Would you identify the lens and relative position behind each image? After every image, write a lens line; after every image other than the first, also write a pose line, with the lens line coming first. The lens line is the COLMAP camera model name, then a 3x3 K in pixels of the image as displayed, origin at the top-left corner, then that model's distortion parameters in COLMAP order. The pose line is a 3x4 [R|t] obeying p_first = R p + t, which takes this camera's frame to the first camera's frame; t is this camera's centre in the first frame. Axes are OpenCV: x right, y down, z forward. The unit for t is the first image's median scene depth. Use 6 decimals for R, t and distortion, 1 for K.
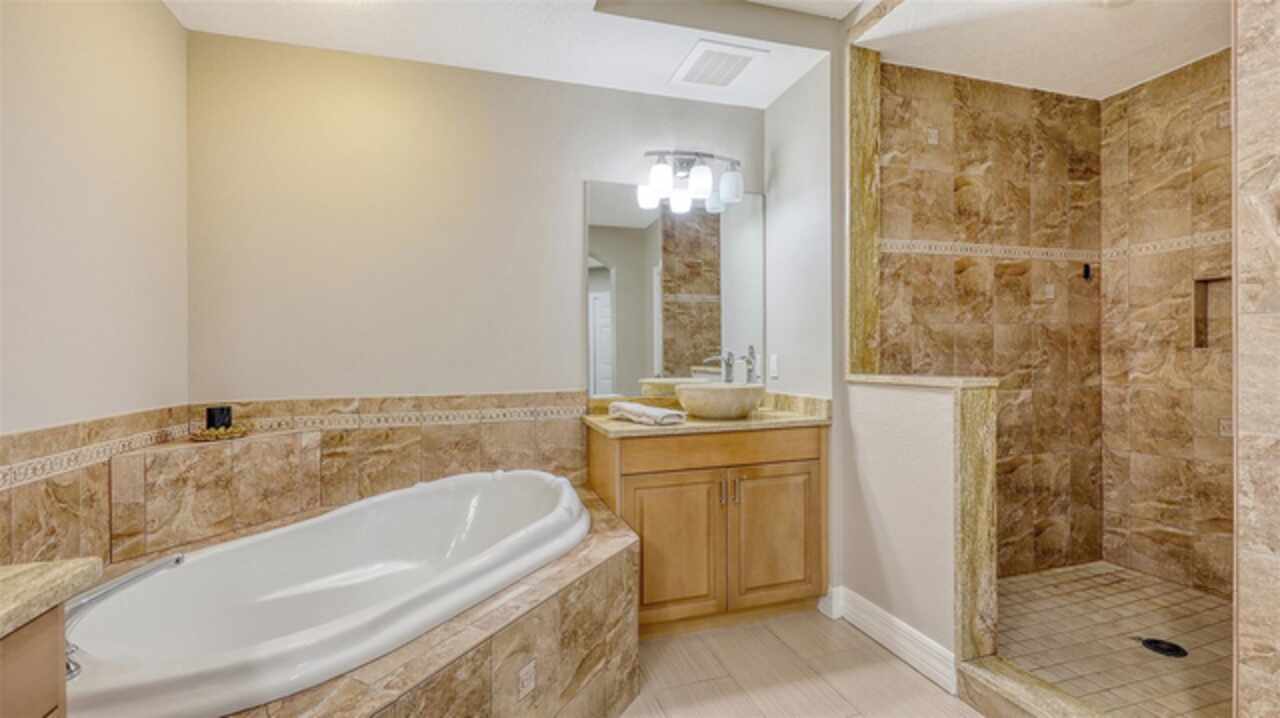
lens RADIAL K [[543.0, 0, 642.2], [0, 543.0, 351.8], [0, 0, 1]] dist [-0.001439, -0.000098]
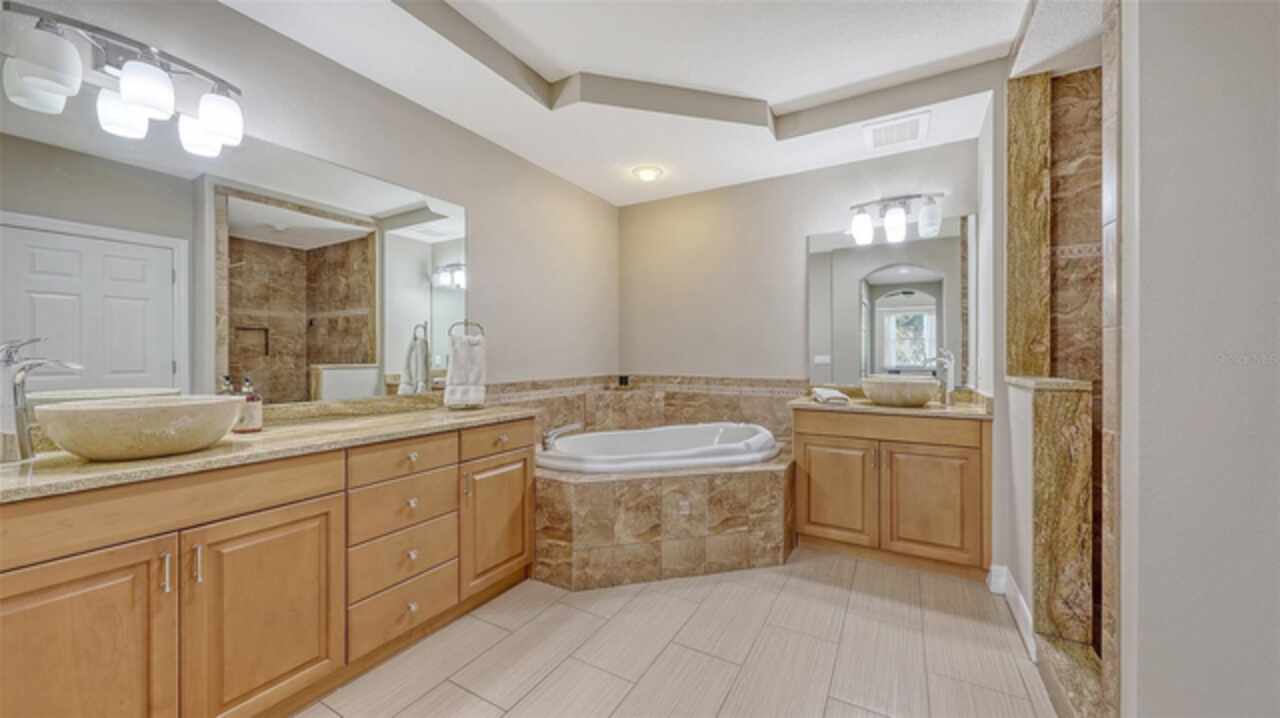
lens RADIAL K [[462.9, 0, 638.5], [0, 462.9, 355.8], [0, 0, 1]] dist [-0.000154, -0.000030]
pose [[0.668784, 0.014952, -0.743306, 0.595360], [-0.008339, 0.999886, 0.012610, -0.005242], [0.743410, -0.002234, 0.668832, -0.199612]]
